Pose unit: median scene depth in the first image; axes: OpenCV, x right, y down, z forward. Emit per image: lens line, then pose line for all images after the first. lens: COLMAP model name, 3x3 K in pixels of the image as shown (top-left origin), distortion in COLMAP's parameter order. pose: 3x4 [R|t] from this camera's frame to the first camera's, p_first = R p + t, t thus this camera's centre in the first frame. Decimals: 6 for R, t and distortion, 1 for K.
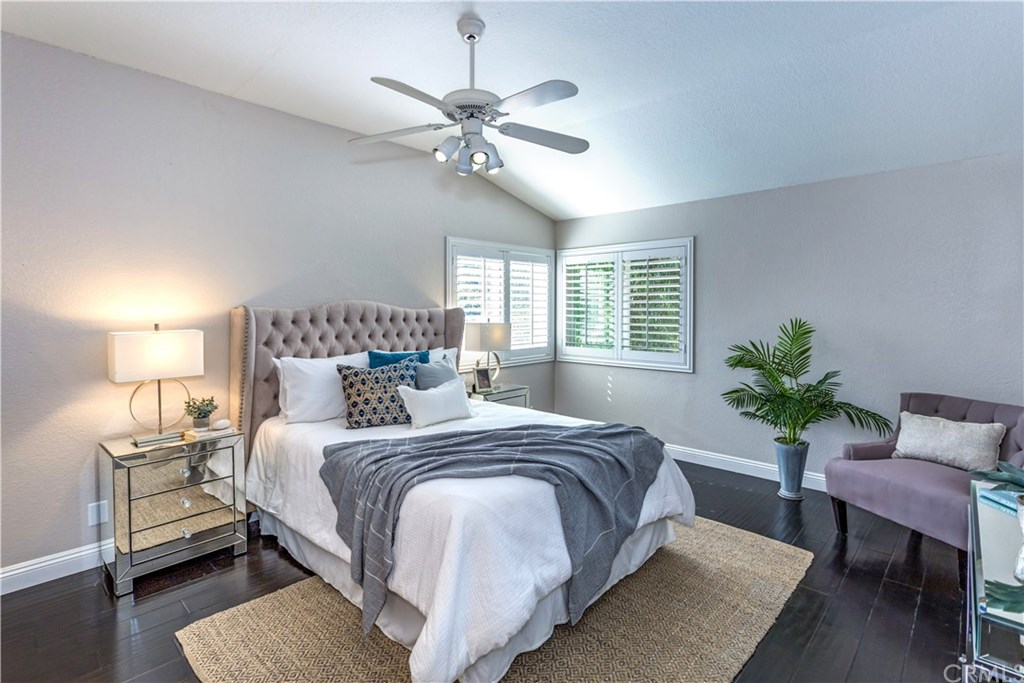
lens RADIAL K [[515.7, 0, 515.7], [0, 515.7, 327.1], [0, 0, 1]] dist [-0.001191, -0.000069]
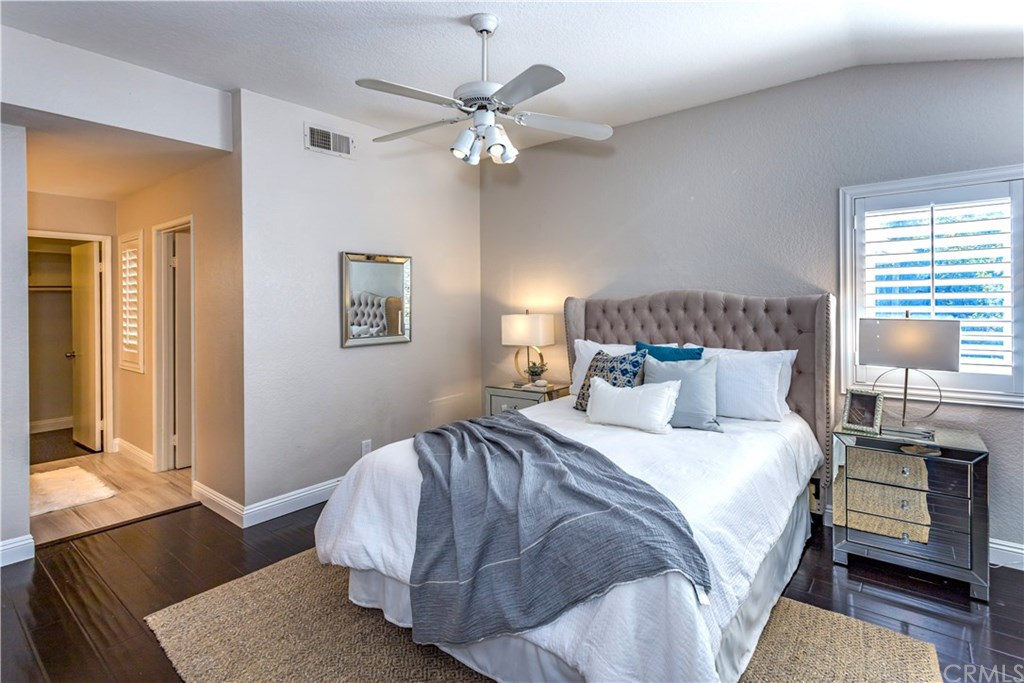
lens RADIAL K [[494.3, 0, 514.4], [0, 494.3, 308.6], [0, 0, 1]] dist [-0.001591, -0.000129]
pose [[0.097744, 0.010265, -0.995159, 0.470150], [-0.023305, 0.999696, 0.008023, -0.012849], [0.994939, 0.022408, 0.097953, 0.514245]]
